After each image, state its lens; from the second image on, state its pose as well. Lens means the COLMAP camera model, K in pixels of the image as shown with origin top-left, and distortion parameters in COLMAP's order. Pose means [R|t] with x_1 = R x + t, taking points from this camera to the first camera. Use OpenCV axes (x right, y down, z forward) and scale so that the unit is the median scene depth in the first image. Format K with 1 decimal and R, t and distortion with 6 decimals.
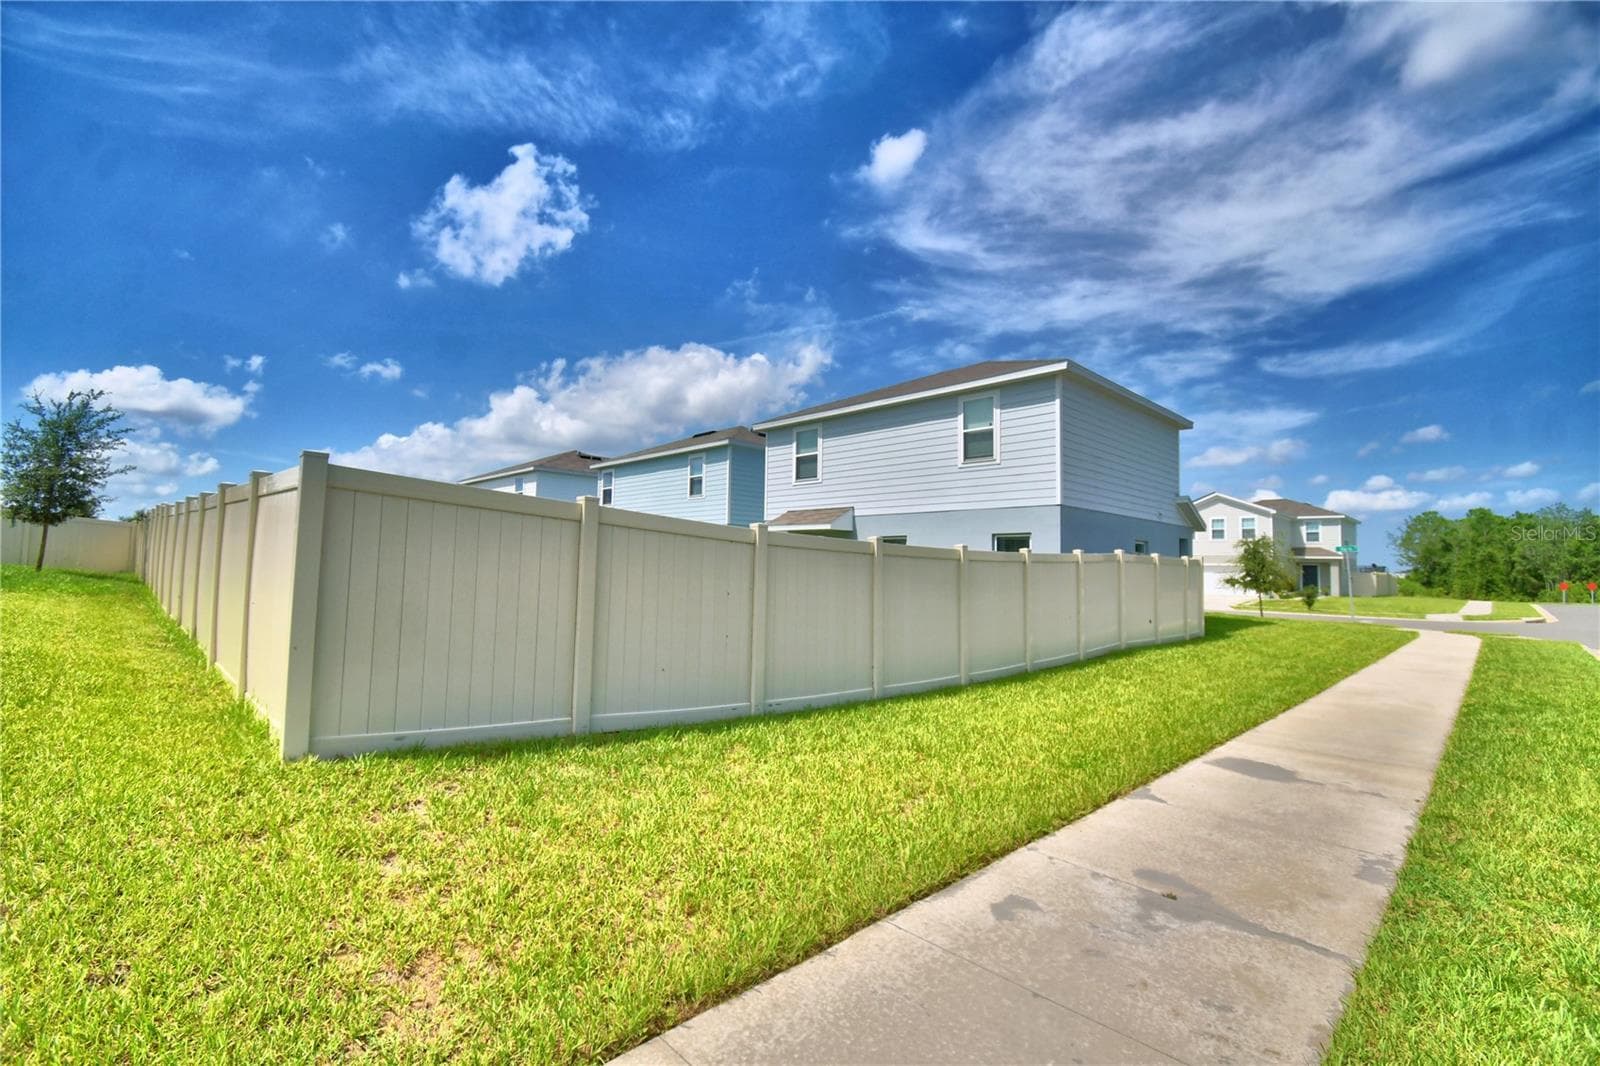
lens RADIAL K [[706.6, 0, 795.0], [0, 706.6, 532.4], [0, 0, 1]] dist [0.021994, -0.027735]
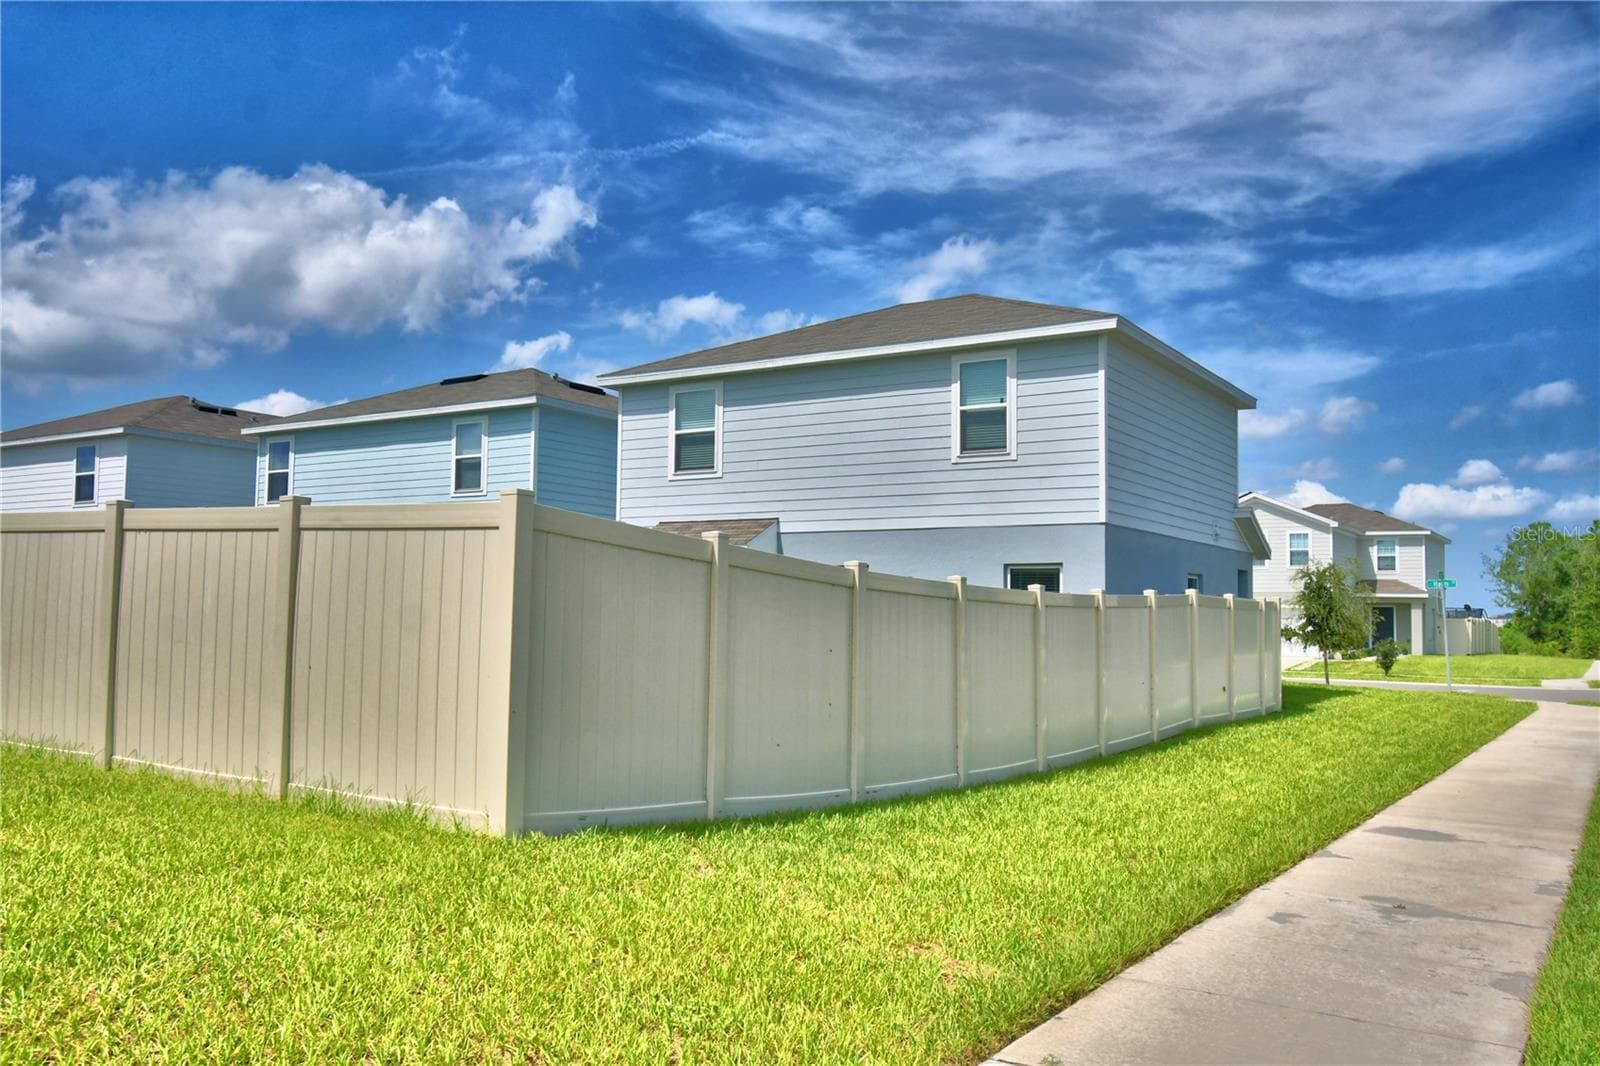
lens RADIAL K [[1317.3, 0, 800.0], [0, 1317.3, 533.0], [0, 0, 1]] dist [0.000212, -0.011744]
pose [[0.975494, 0.011082, 0.219749, -0.142587], [-0.008917, 0.999901, -0.010841, -0.009040], [-0.219847, 0.008616, 0.975496, -0.137952]]
